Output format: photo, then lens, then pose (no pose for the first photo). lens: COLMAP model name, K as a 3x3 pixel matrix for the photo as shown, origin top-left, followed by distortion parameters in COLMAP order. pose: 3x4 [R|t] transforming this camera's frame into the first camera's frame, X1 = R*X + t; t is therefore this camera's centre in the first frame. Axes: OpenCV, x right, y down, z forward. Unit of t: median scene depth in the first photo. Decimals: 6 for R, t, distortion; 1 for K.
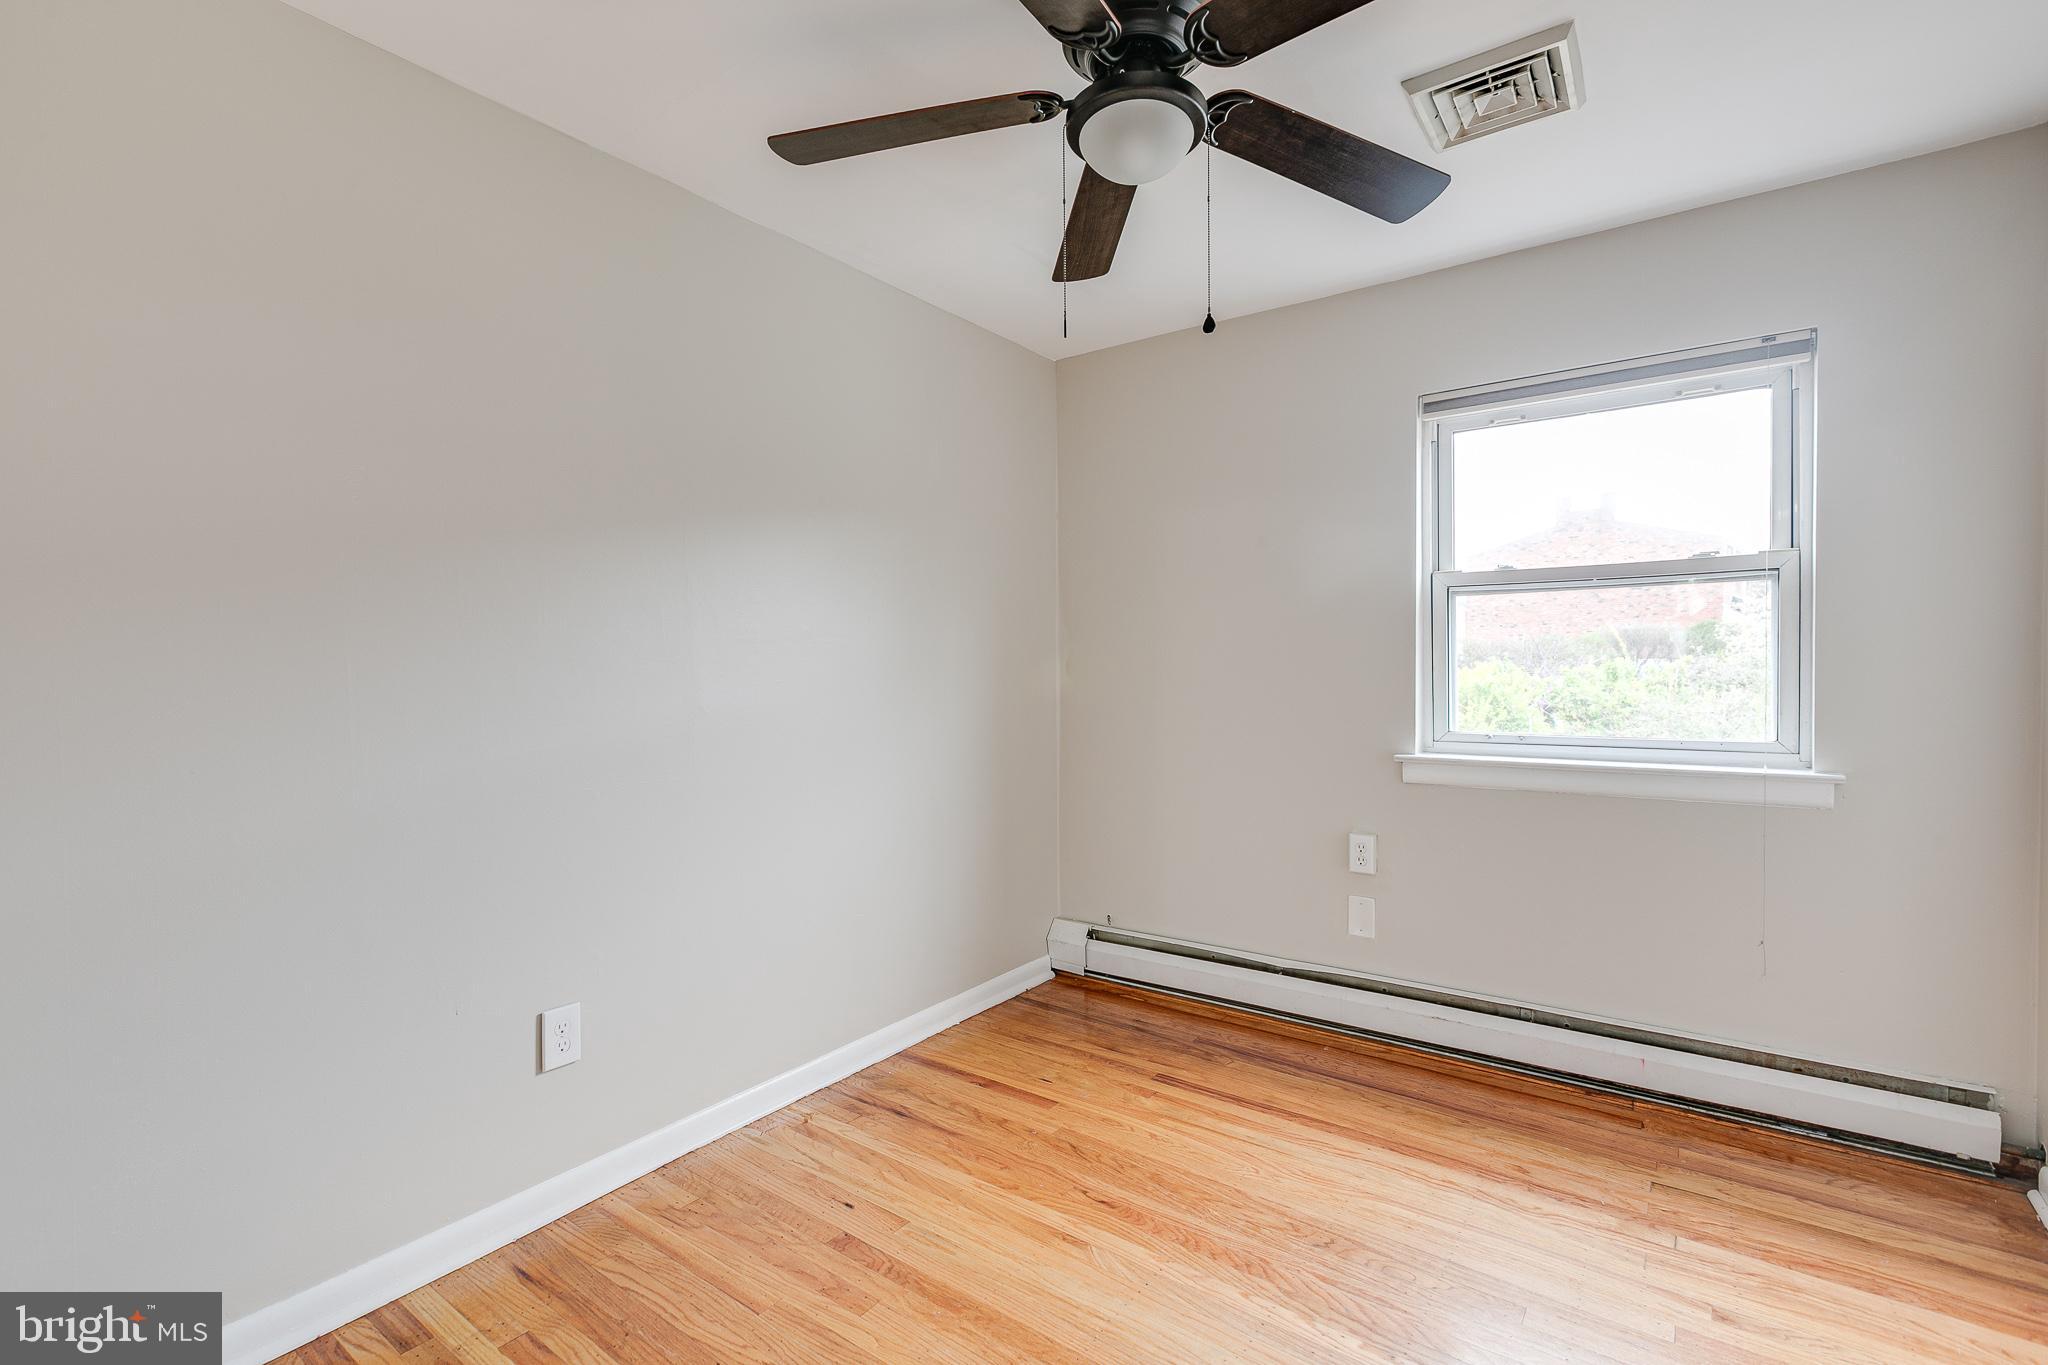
lens RADIAL K [[1008.5, 0, 1020.9], [0, 1008.5, 673.1], [0, 0, 1]] dist [-0.001196, 0.001123]
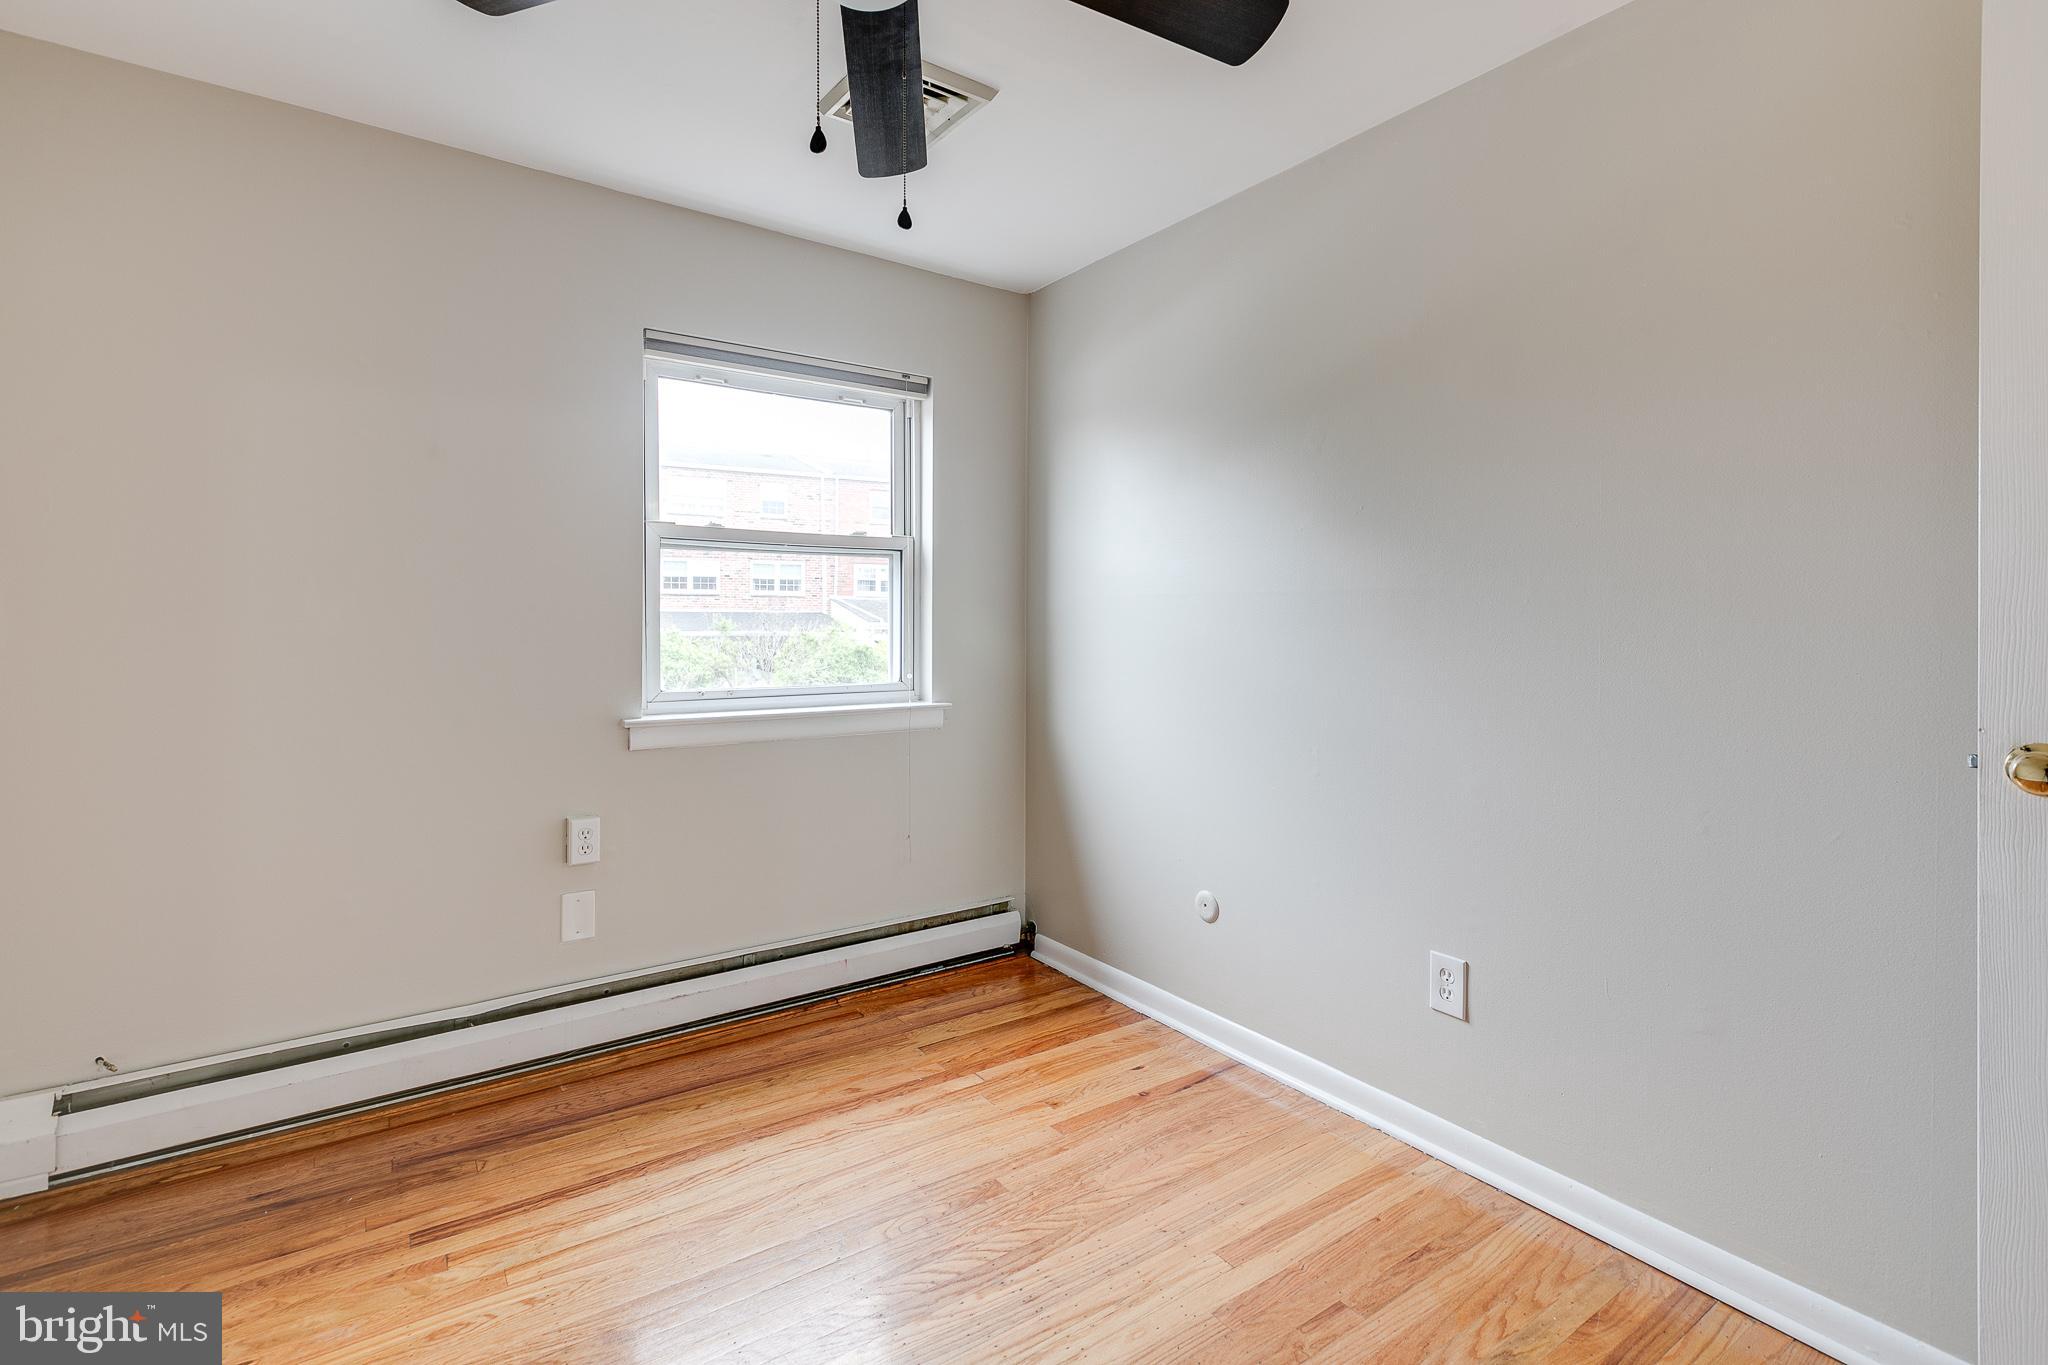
lens RADIAL K [[969.0, 0, 1066.7], [0, 969.0, 611.3], [0, 0, 1]] dist [0.002425, 0.000045]
pose [[0.256522, 0.020490, 0.966321, -0.384403], [-0.003952, 0.999789, -0.020150, 0.000159], [-0.966530, 0.001351, 0.256549, 0.430099]]
